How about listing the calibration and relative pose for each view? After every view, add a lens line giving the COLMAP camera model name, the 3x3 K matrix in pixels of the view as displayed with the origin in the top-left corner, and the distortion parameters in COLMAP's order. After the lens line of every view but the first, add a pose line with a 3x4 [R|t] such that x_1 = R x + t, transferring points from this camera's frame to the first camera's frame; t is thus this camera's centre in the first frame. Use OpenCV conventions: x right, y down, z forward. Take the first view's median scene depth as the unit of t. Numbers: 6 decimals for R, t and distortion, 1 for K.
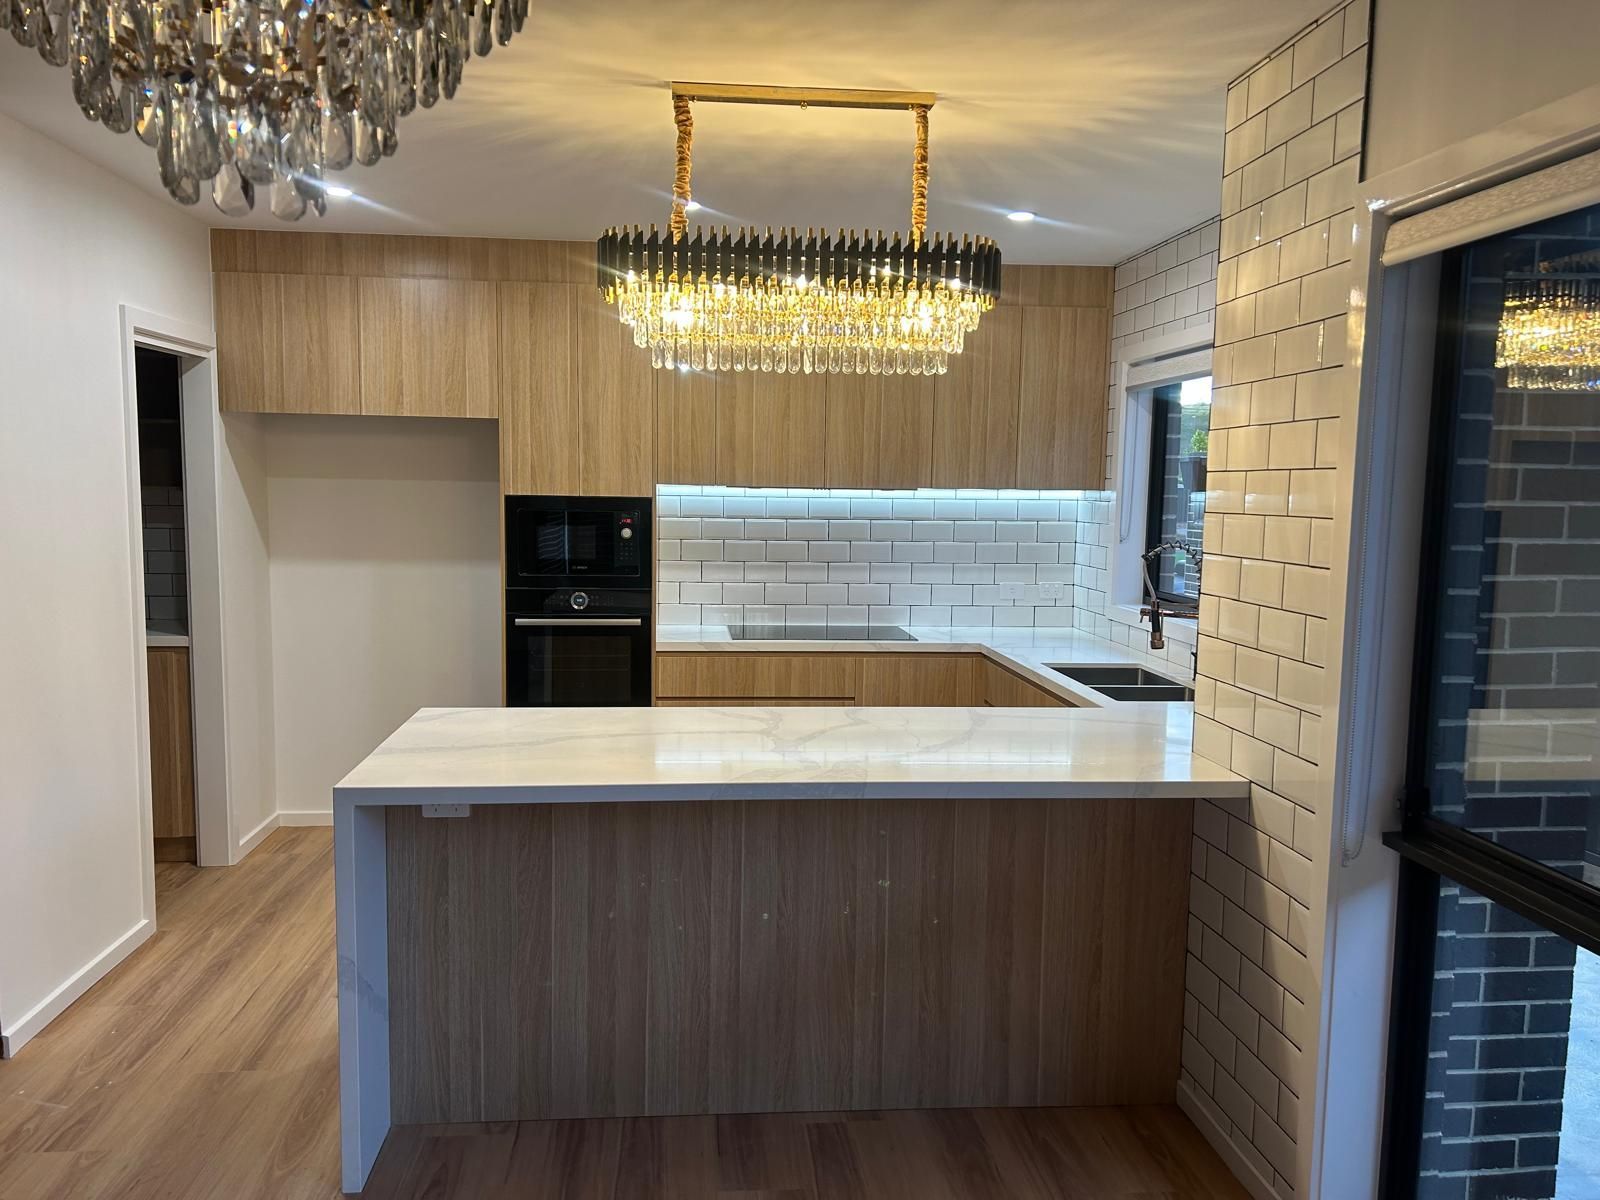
lens RADIAL K [[1204.5, 0, 805.9], [0, 1204.5, 592.7], [0, 0, 1]] dist [0.078121, -0.085329]
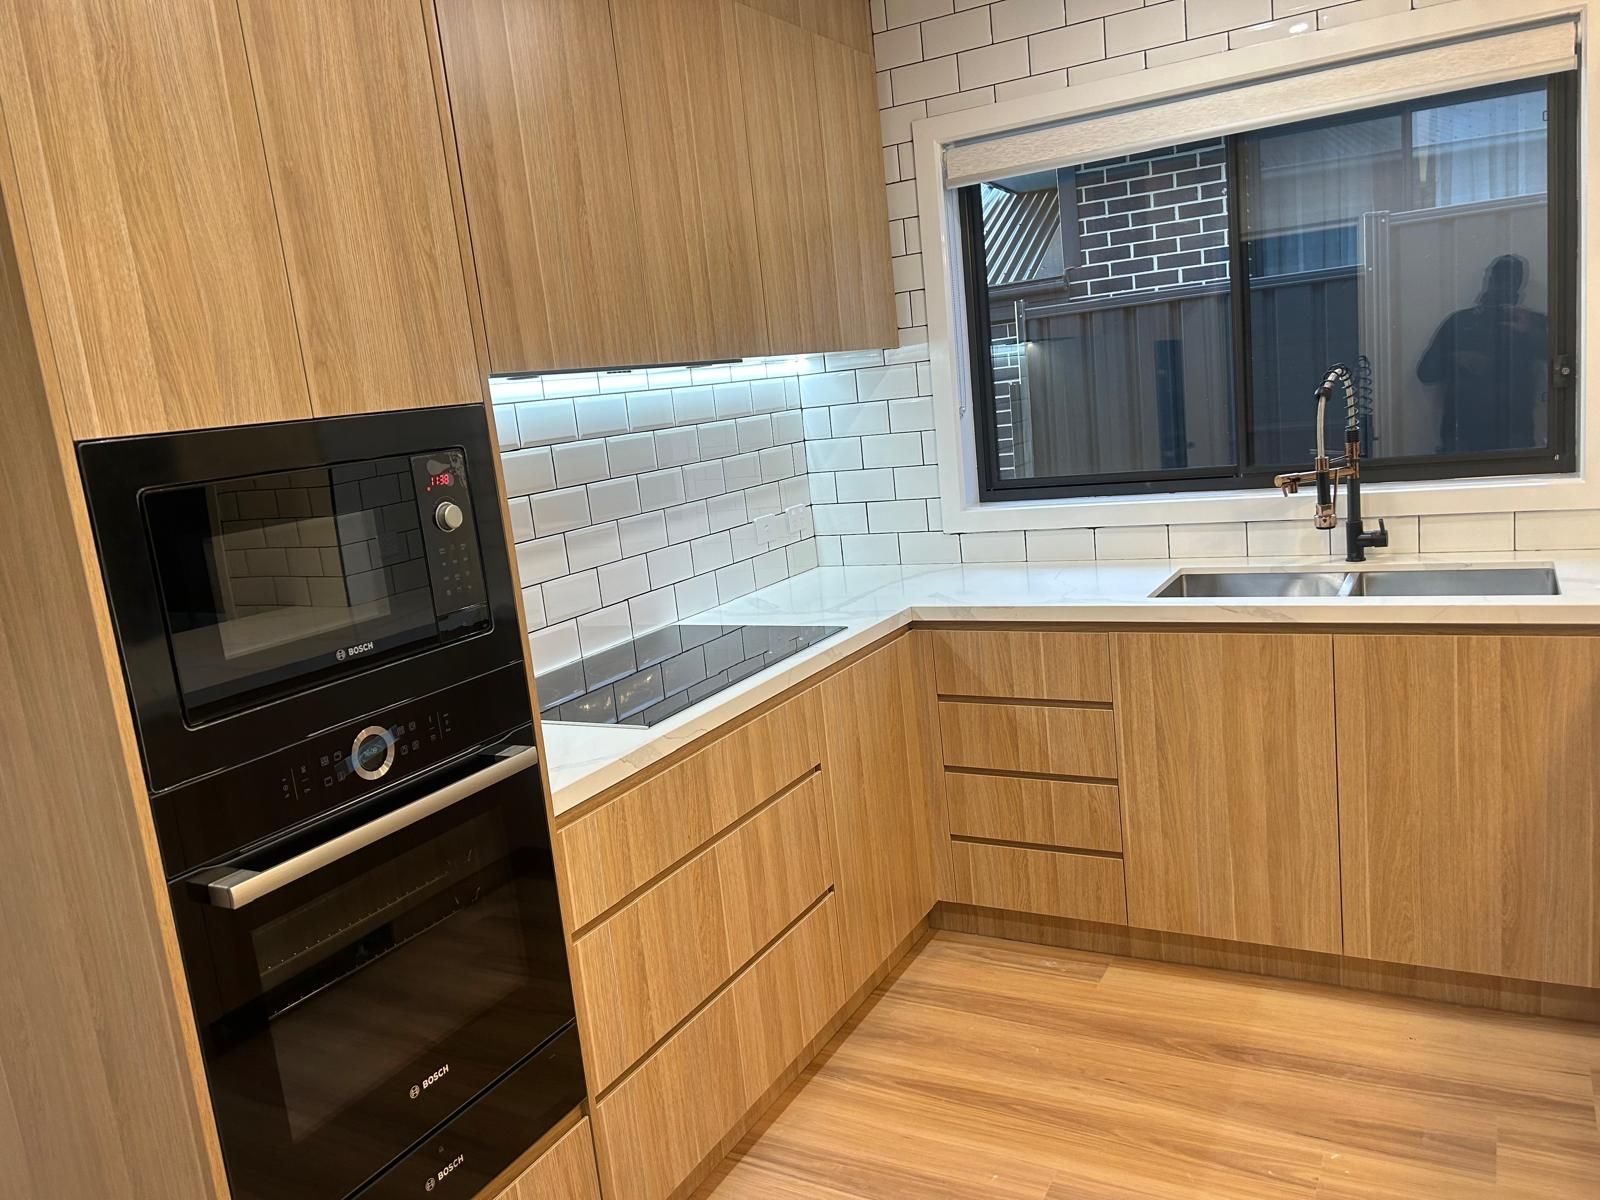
lens RADIAL K [[1204.5, 0, 805.9], [0, 1204.5, 592.7], [0, 0, 1]] dist [0.078121, -0.085329]
pose [[0.560143, -0.220468, 0.798519, -0.370488], [0.199662, 0.971448, 0.128155, -0.051993], [-0.803974, 0.087649, 0.588169, 0.721435]]
